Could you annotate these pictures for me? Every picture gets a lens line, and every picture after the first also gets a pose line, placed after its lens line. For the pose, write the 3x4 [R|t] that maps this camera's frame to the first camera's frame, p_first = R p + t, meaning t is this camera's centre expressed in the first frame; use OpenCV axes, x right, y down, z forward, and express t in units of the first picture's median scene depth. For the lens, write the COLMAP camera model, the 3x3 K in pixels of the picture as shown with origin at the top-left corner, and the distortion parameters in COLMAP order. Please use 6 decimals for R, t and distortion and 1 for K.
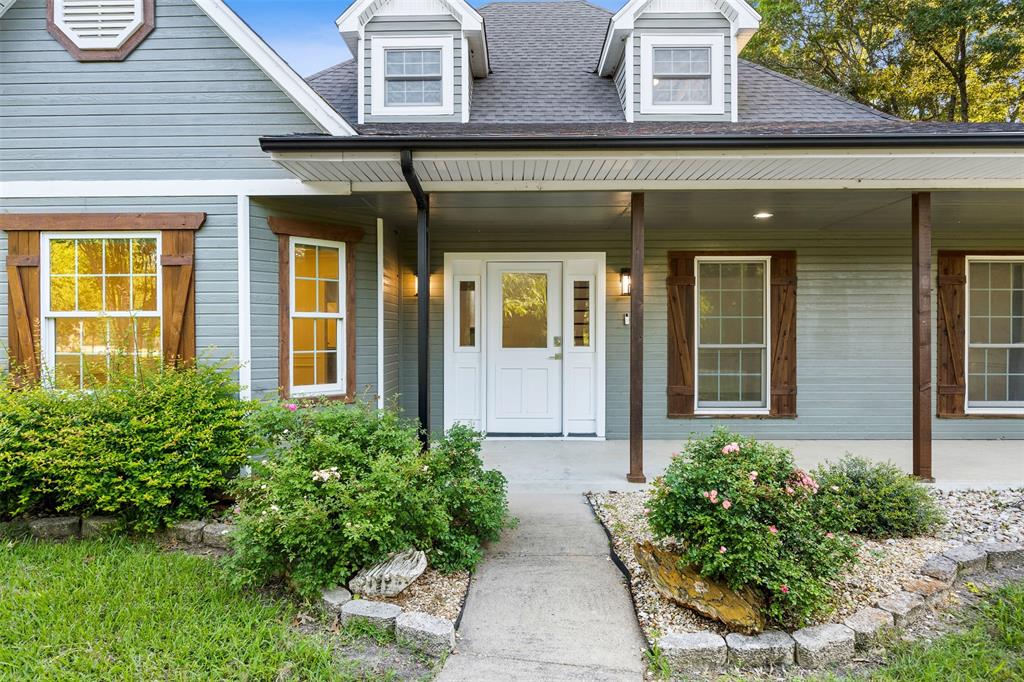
lens RADIAL K [[587.4, 0, 511.6], [0, 587.4, 342.1], [0, 0, 1]] dist [-0.001760, -0.000521]
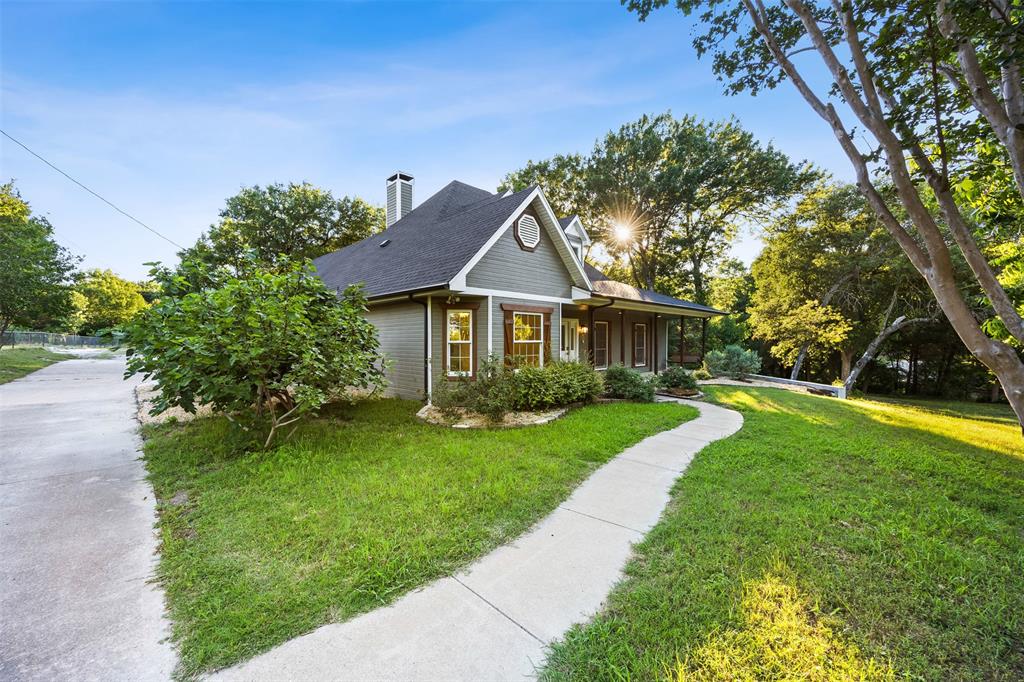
lens RADIAL K [[395.4, 0, 512.2], [0, 395.4, 340.8], [0, 0, 1]] dist [0.000539, 0.000060]
pose [[0.699986, -0.000250, 0.714157, -2.085502], [0.000720, 1.000000, -0.000355, -0.053295], [-0.714156, 0.000763, 0.699986, -0.255581]]
